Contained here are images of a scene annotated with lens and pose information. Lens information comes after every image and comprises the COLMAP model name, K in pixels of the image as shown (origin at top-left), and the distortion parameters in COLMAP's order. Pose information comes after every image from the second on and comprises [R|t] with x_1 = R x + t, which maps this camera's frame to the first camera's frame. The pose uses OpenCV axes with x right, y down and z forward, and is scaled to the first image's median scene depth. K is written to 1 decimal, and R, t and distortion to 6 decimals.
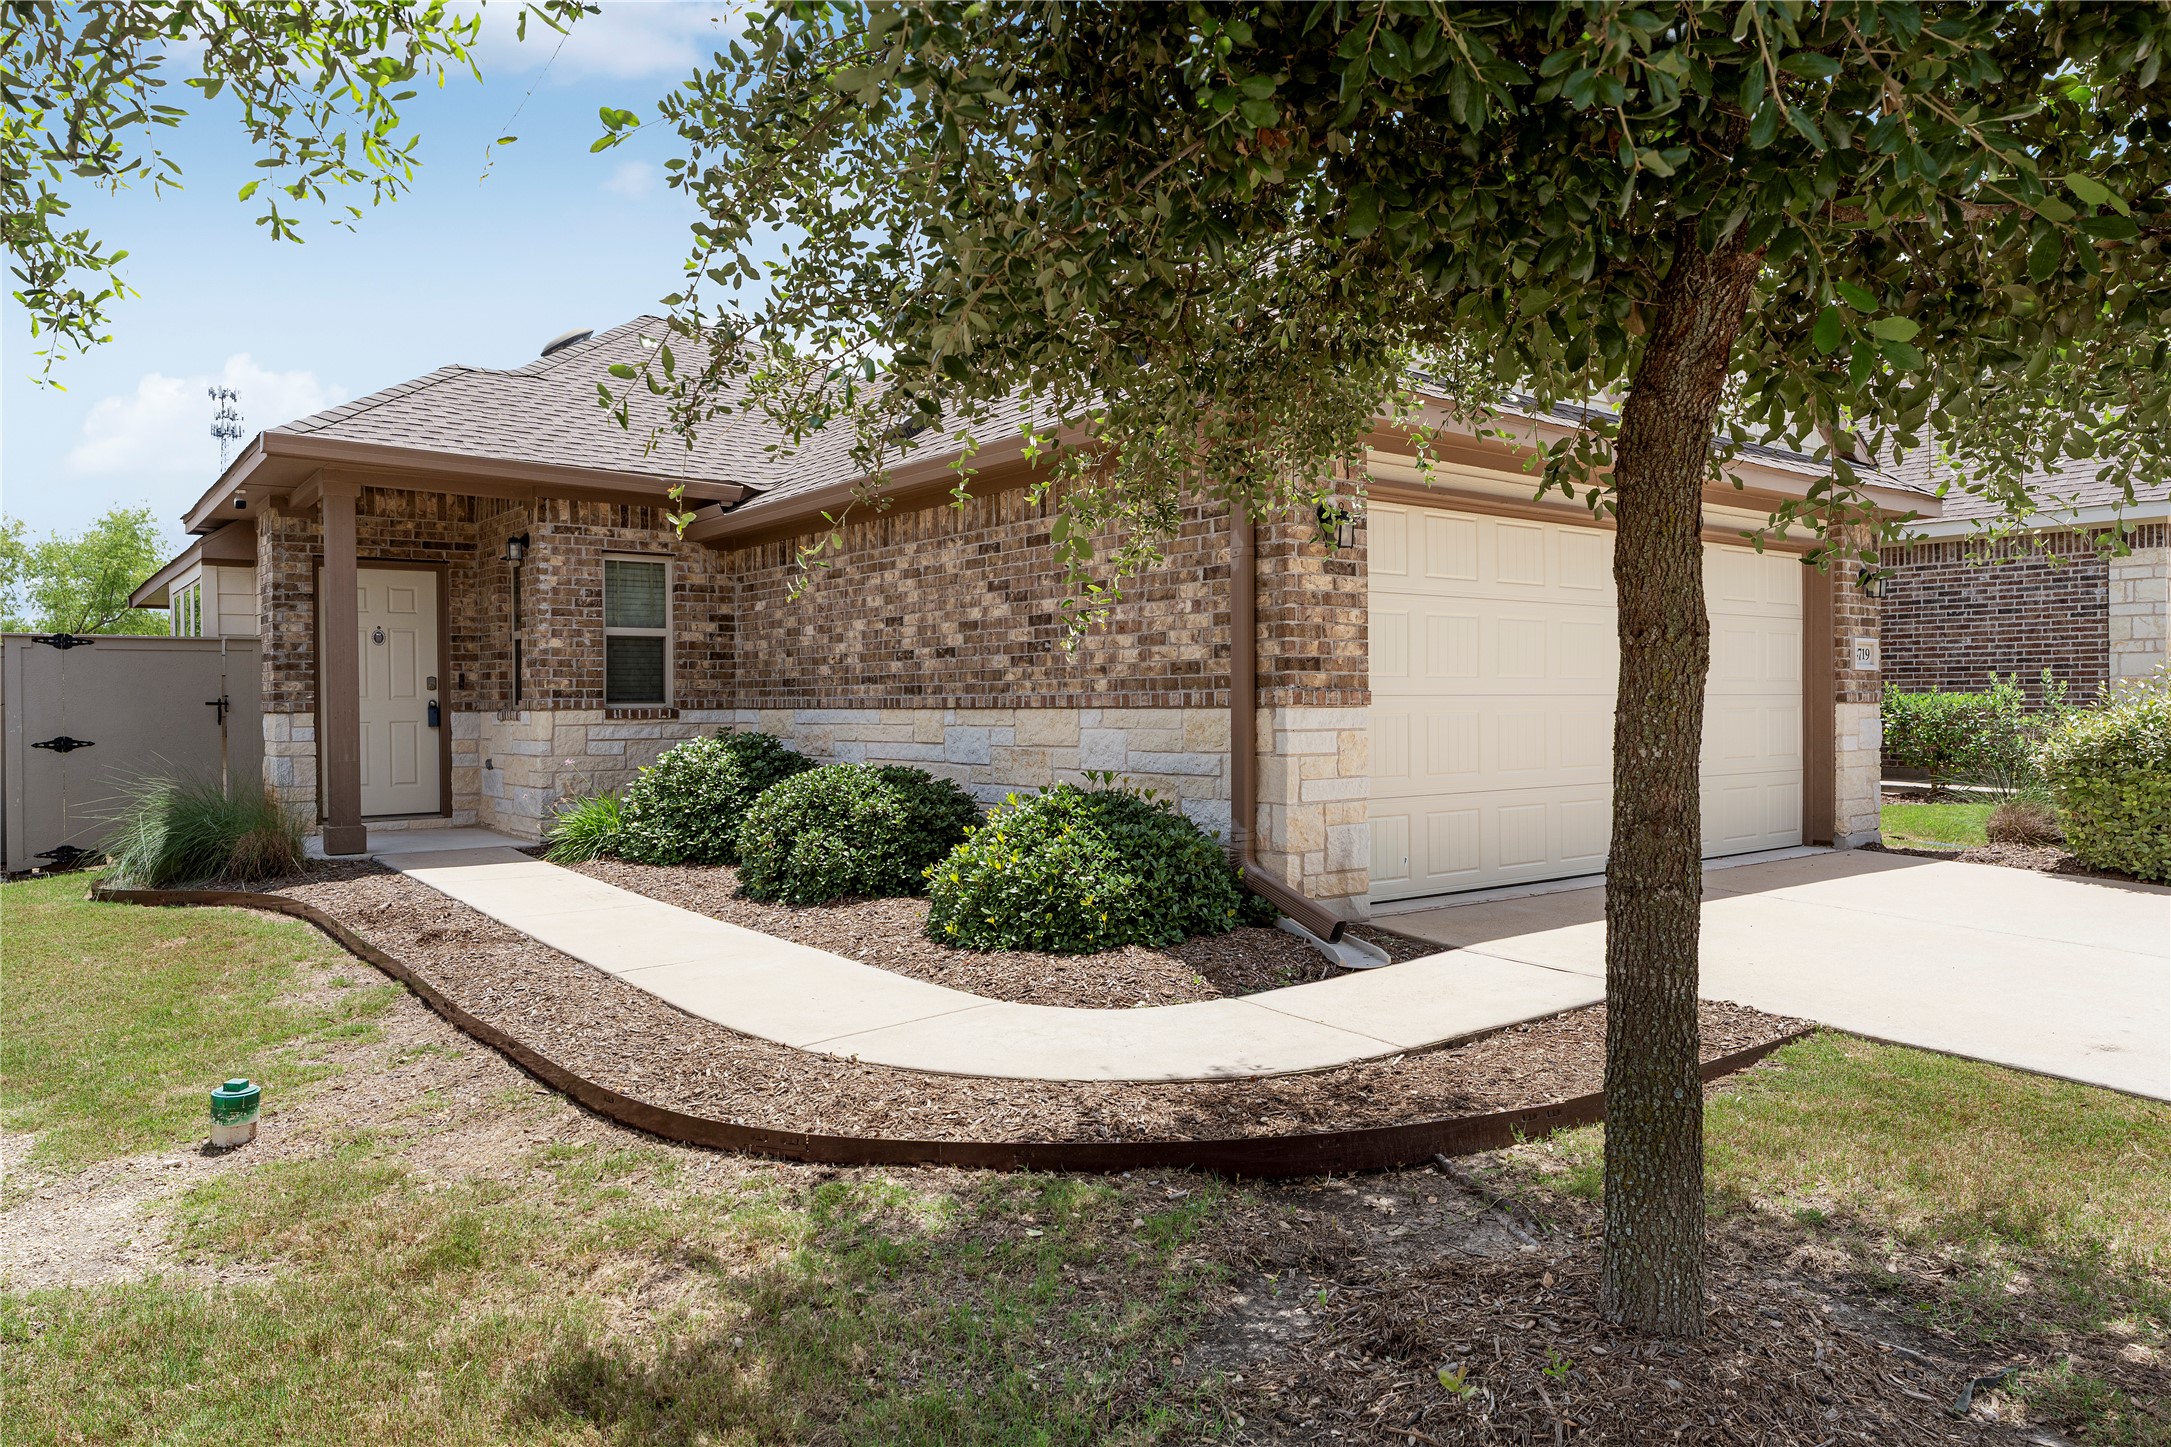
lens RADIAL K [[1433.7, 0, 1079.4], [0, 1433.7, 721.0], [0, 0, 1]] dist [-0.002257, 0.002235]
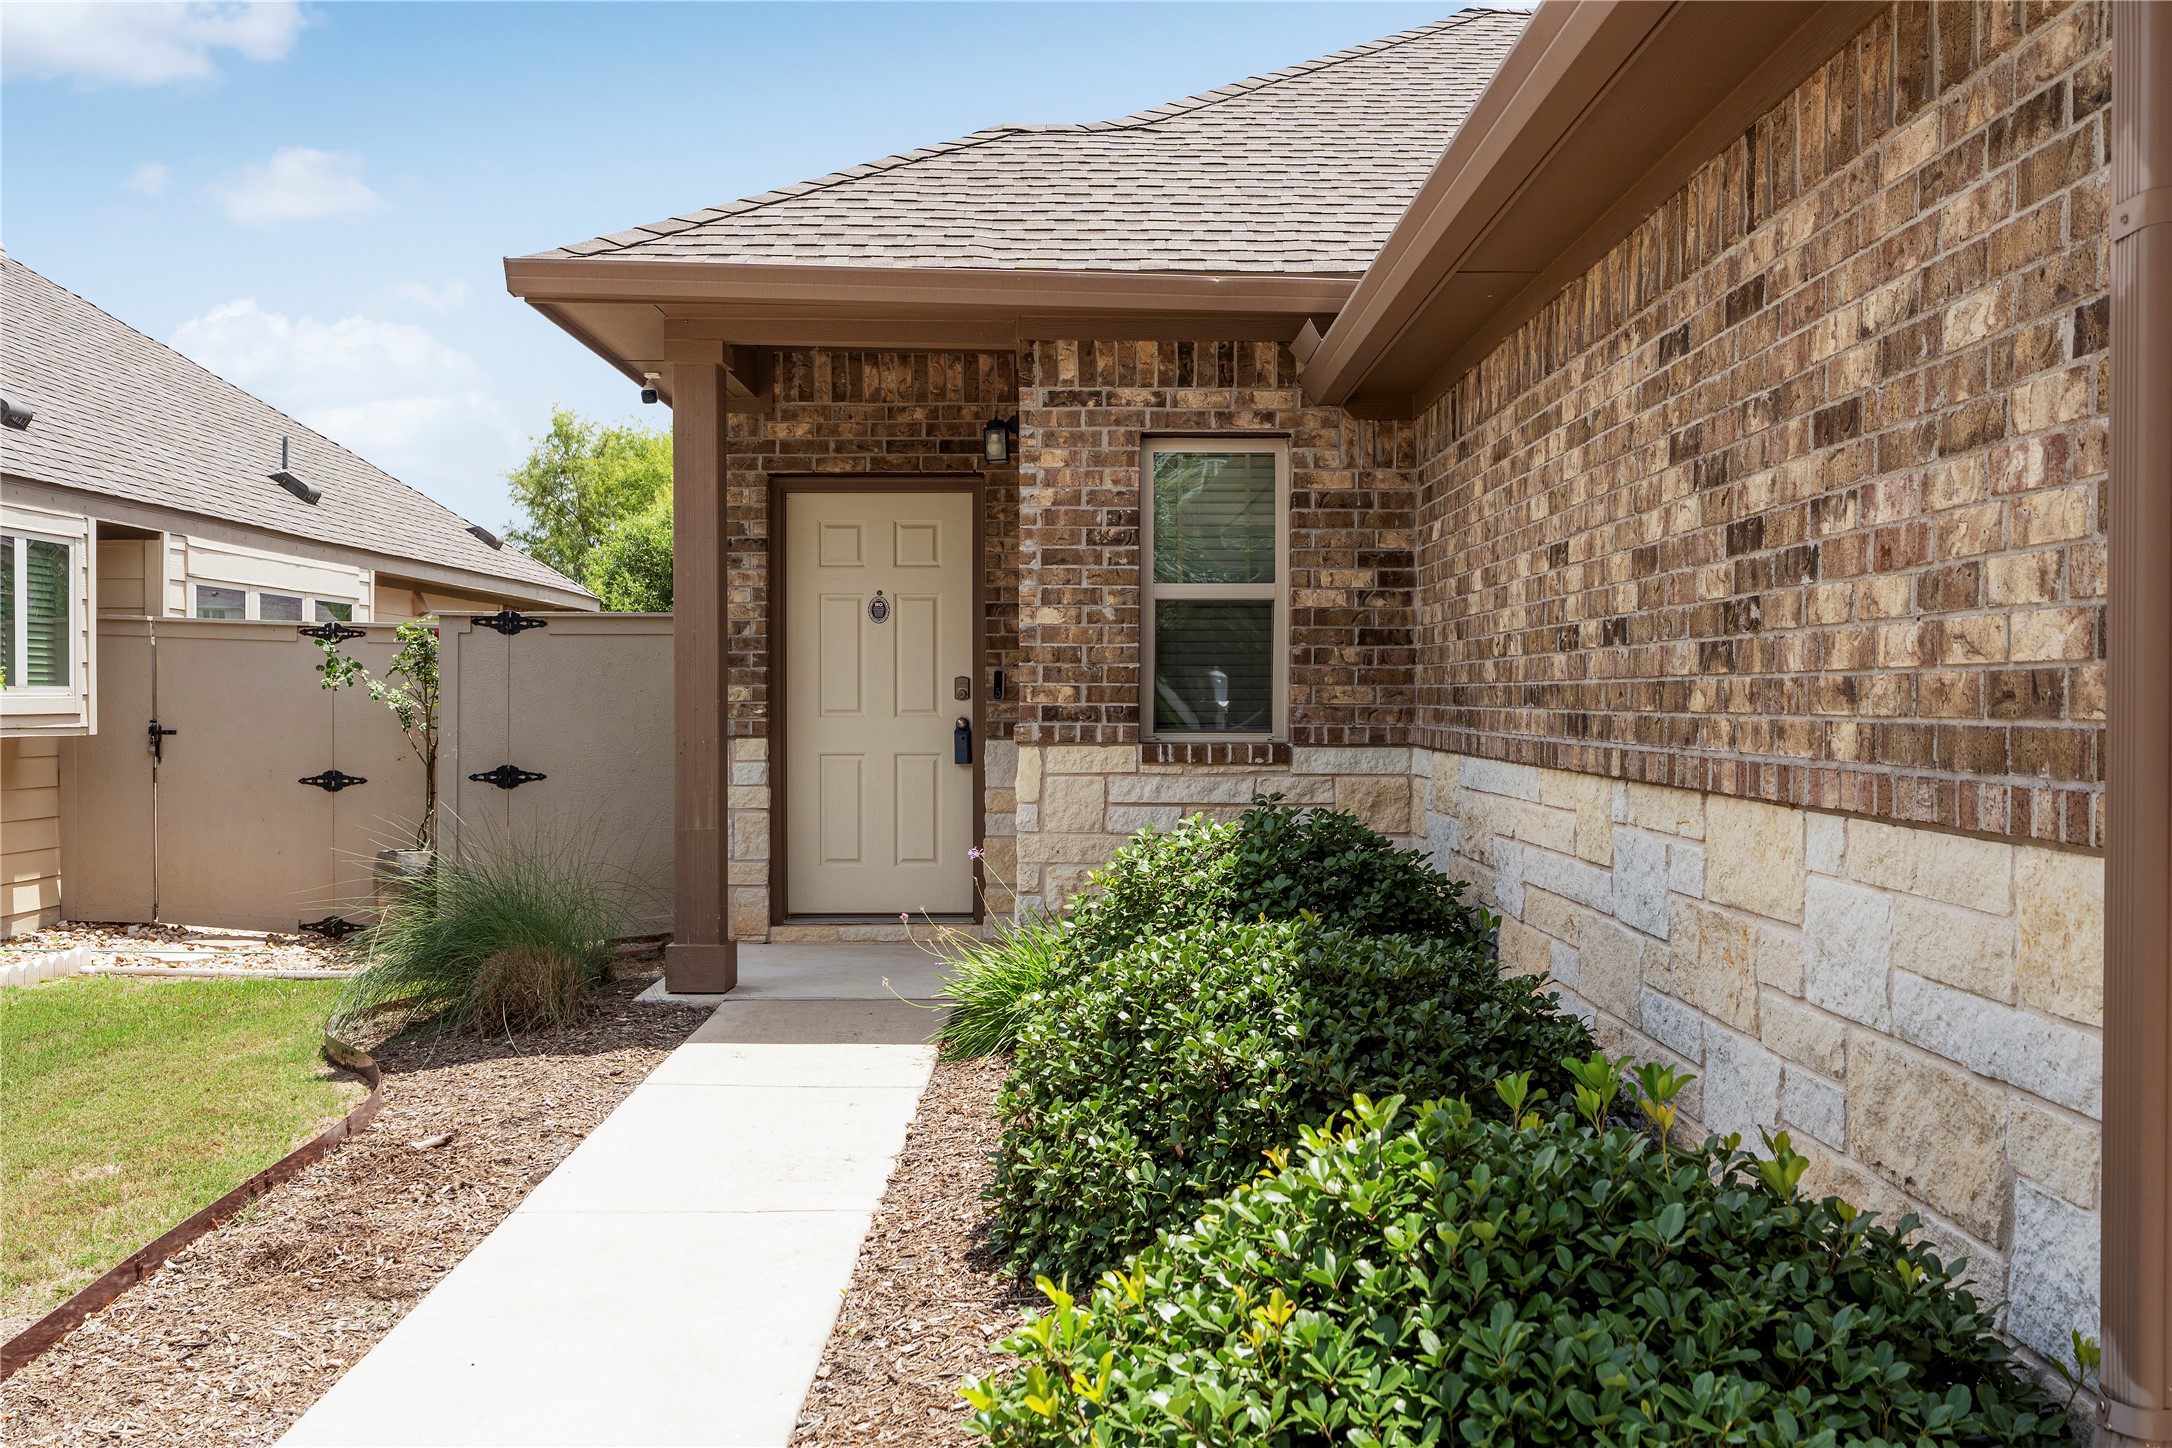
lens RADIAL K [[2153.2, 0, 1091.2], [0, 2153.2, 719.3], [0, 0, 1]] dist [0.003460, 0.000000]
pose [[0.801164, 0.015046, -0.598256, 0.115391], [-0.015110, 0.999874, 0.004912, -0.020811], [0.598254, 0.005104, 0.801290, 0.377484]]
